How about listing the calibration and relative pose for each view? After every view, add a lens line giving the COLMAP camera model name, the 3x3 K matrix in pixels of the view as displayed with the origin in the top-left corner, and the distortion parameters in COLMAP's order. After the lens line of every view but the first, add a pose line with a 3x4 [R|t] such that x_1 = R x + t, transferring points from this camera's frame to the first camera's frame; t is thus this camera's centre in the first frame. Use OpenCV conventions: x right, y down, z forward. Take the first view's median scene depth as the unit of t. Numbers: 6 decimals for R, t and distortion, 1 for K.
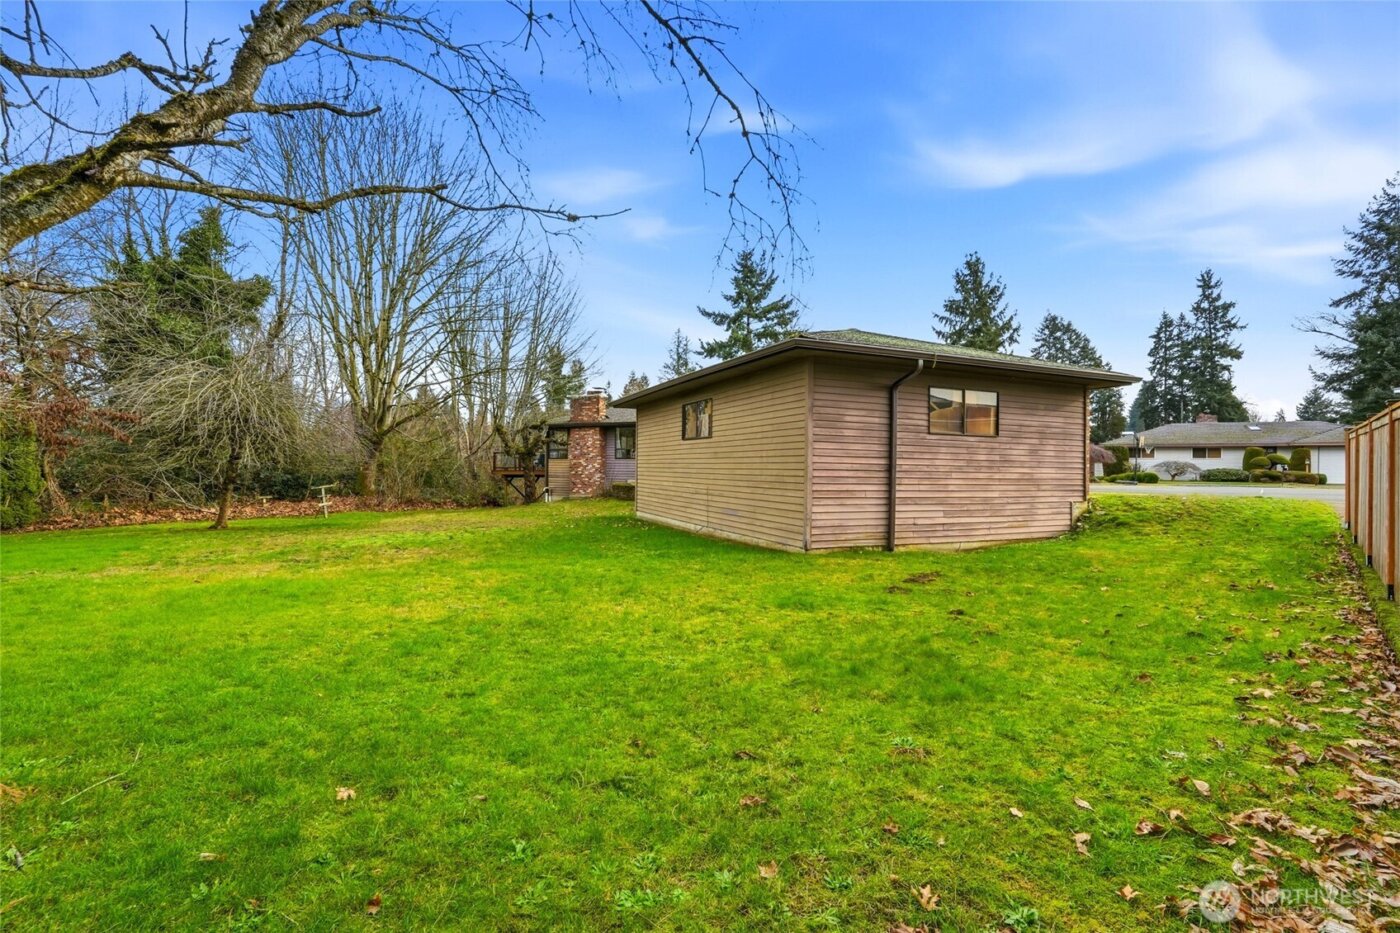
lens RADIAL K [[621.0, 0, 704.4], [0, 621.0, 463.6], [0, 0, 1]] dist [-0.008033, 0.001986]
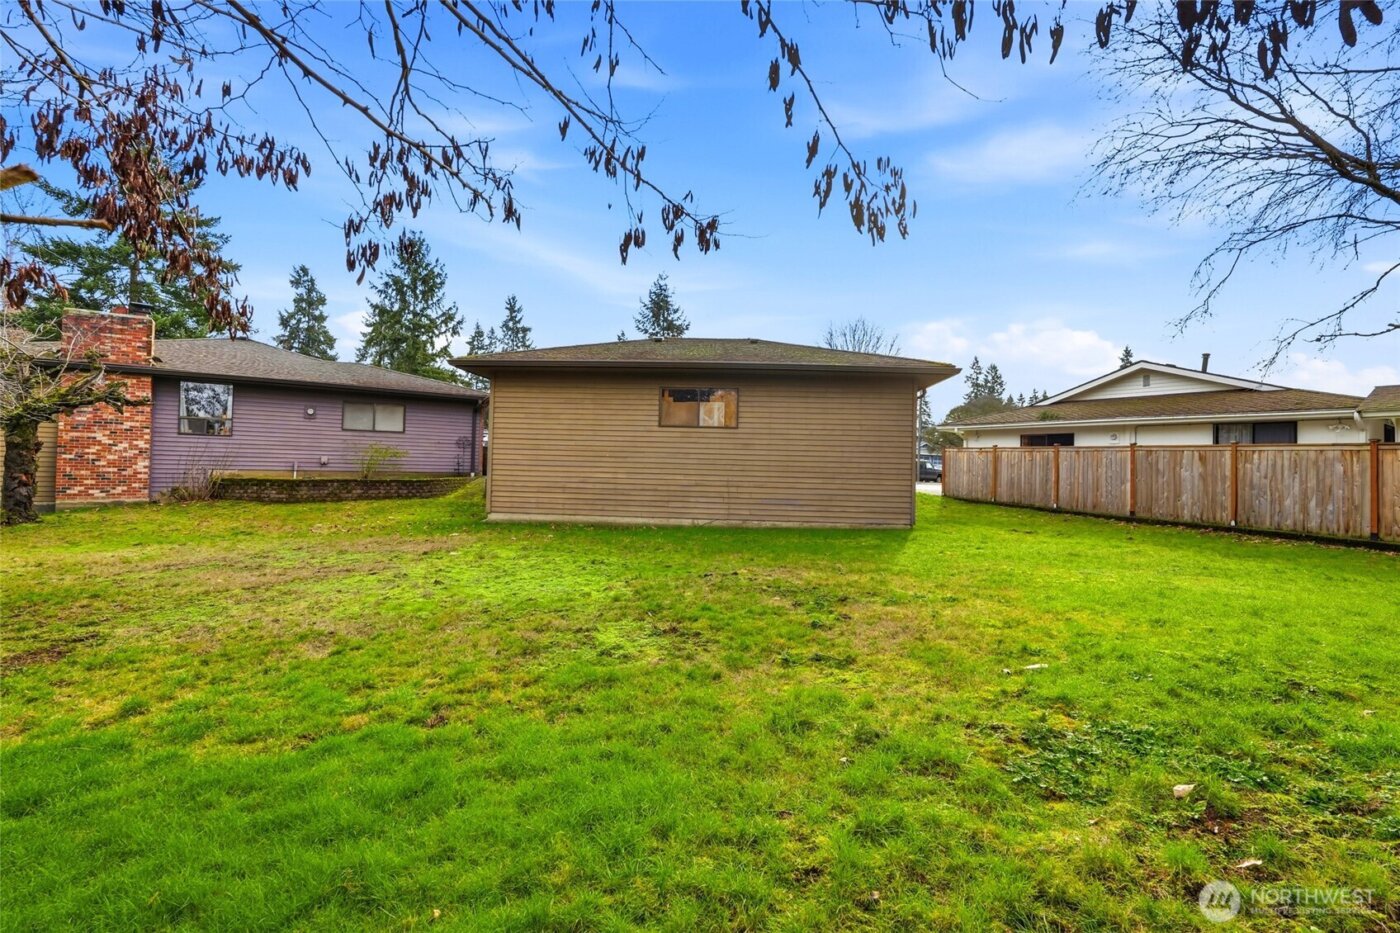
lens RADIAL K [[621.0, 0, 704.9], [0, 621.0, 469.6], [0, 0, 1]] dist [-0.008033, 0.001986]
pose [[0.467429, -0.006034, 0.884010, -0.214788], [-0.022430, 0.999574, 0.018683, 0.001672], [-0.883746, -0.028561, 0.467094, 0.142454]]
